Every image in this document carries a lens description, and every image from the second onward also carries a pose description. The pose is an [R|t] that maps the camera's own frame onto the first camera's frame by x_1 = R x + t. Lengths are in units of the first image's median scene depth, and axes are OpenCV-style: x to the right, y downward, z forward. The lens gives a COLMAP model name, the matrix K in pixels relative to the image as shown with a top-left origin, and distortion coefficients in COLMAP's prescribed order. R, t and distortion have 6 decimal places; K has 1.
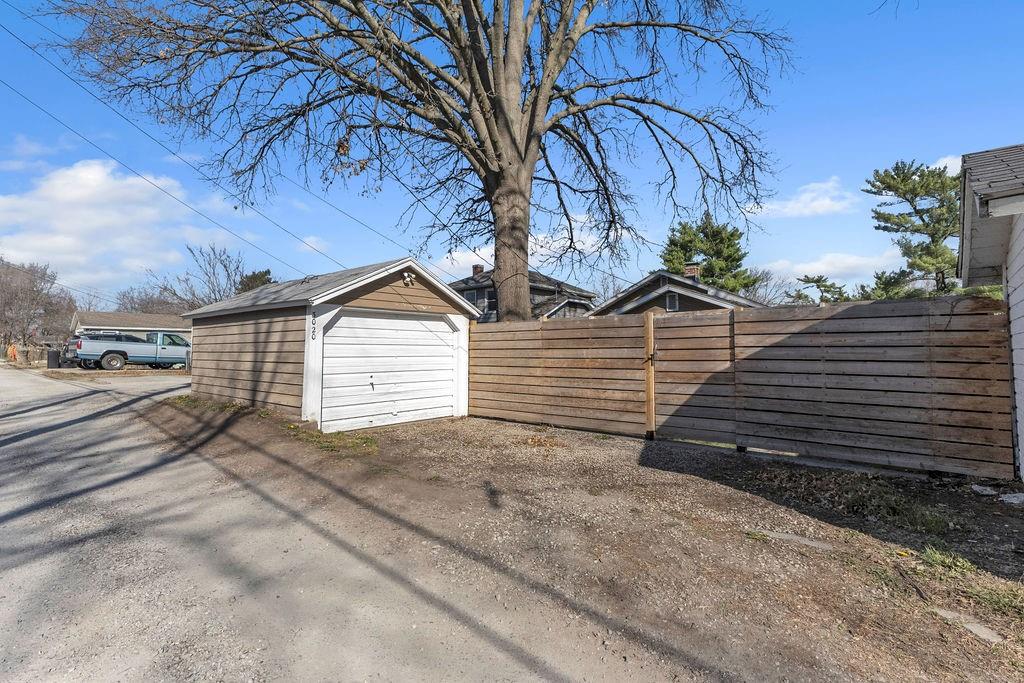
lens RADIAL K [[448.9, 0, 512.0], [0, 448.9, 341.5], [0, 0, 1]] dist [0.026165, -0.000396]
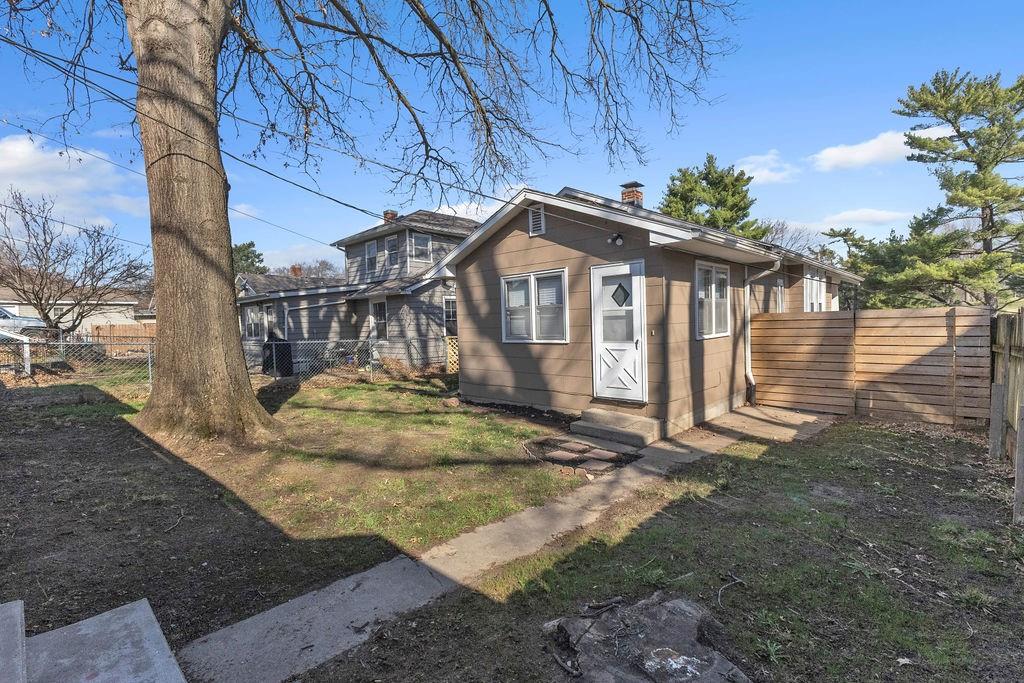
lens RADIAL K [[448.9, 0, 512.0], [0, 448.9, 341.5], [0, 0, 1]] dist [0.026165, -0.000396]
pose [[0.998477, -0.033456, -0.043866, 0.096271], [0.036042, 0.997574, 0.059563, 0.010676], [0.041767, -0.061053, 0.997260, 0.109495]]
